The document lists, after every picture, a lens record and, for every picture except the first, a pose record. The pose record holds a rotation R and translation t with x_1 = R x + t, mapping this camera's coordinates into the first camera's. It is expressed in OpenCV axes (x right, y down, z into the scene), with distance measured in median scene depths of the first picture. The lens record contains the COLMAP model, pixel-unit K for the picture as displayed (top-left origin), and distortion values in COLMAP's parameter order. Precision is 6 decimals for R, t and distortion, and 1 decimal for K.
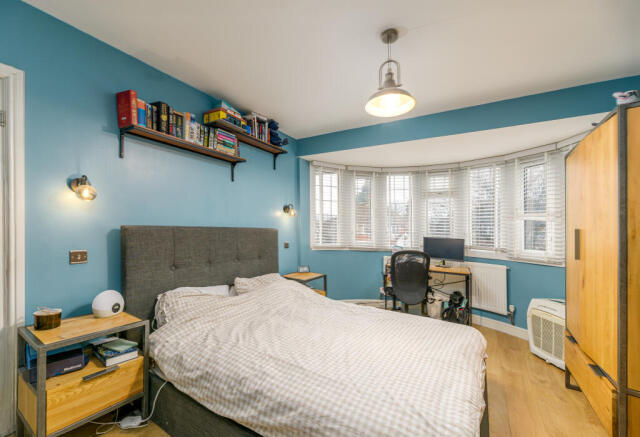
lens RADIAL K [[261.7, 0, 319.9], [0, 261.7, 232.7], [0, 0, 1]] dist [-0.000350, -0.000029]
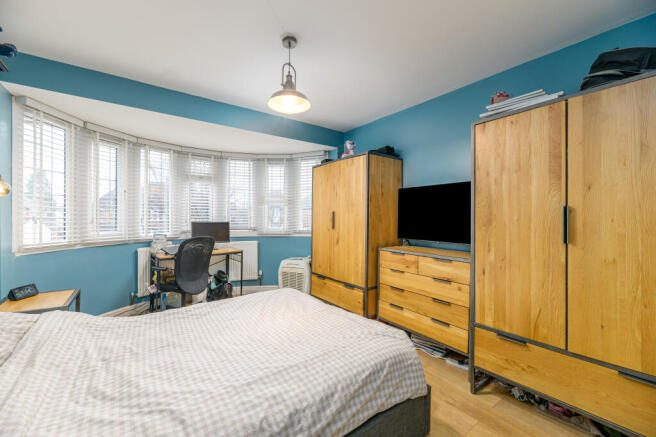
lens RADIAL K [[261.9, 0, 325.2], [0, 261.9, 216.6], [0, 0, 1]] dist [0.000023, -0.000051]
pose [[0.369249, -0.034866, 0.928676, -0.409567], [0.029614, 0.999230, 0.025740, -0.016659], [-0.928859, 0.017997, 0.369997, 0.251235]]
